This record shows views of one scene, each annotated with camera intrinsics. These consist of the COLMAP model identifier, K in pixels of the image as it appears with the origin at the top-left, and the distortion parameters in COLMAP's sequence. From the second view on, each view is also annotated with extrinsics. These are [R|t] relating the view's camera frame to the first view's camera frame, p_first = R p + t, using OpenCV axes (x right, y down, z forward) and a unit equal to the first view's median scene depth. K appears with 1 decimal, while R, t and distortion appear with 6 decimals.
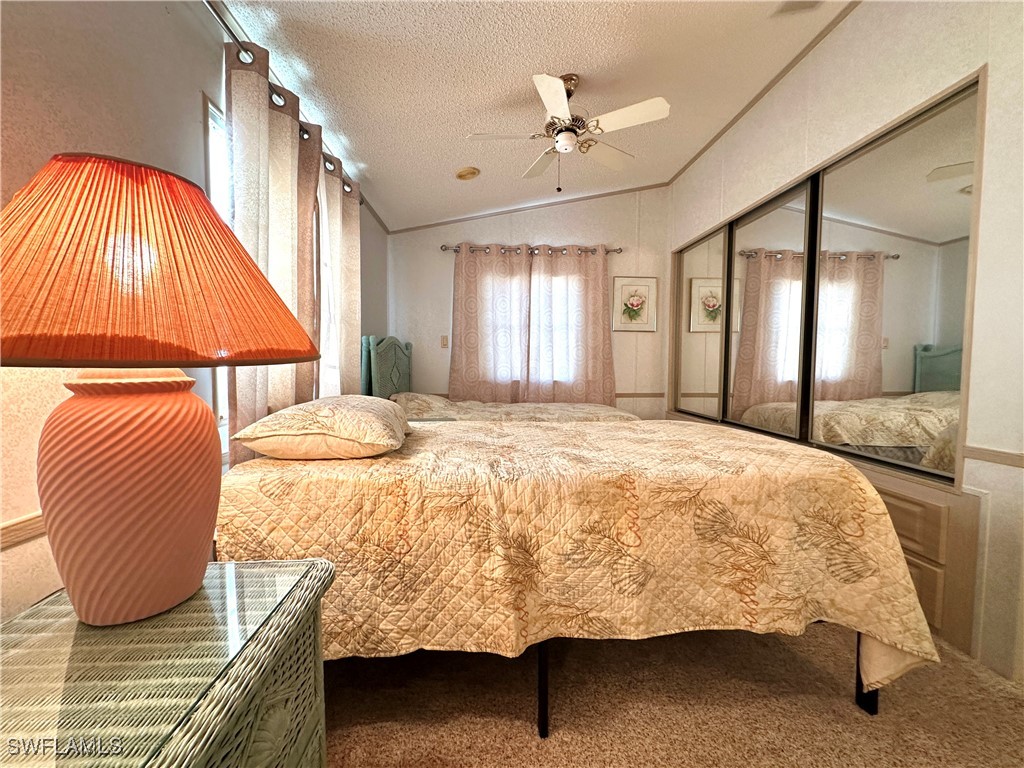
lens RADIAL K [[411.6, 0, 511.8], [0, 411.6, 383.6], [0, 0, 1]] dist [0.000966, -0.000087]
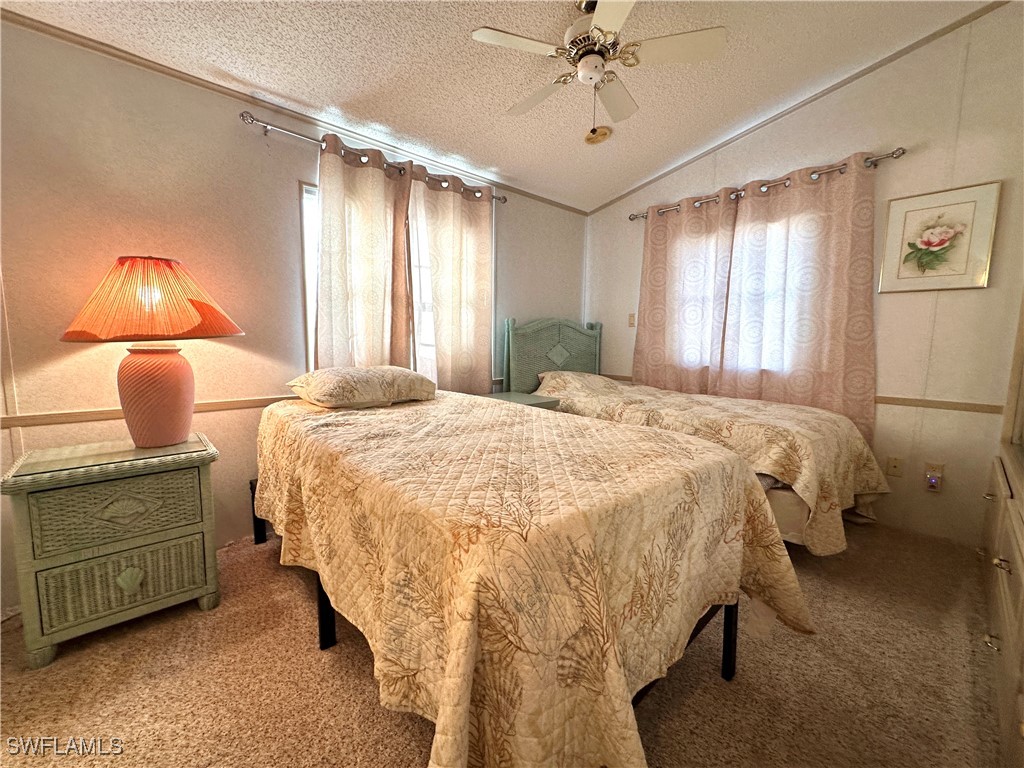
lens RADIAL K [[411.6, 0, 511.7], [0, 411.6, 381.6], [0, 0, 1]] dist [0.000966, -0.000087]
pose [[0.630357, 0.083158, -0.771839, 0.393968], [-0.048718, 0.996524, 0.067578, -0.013321], [0.774776, -0.004996, 0.632217, 0.202865]]
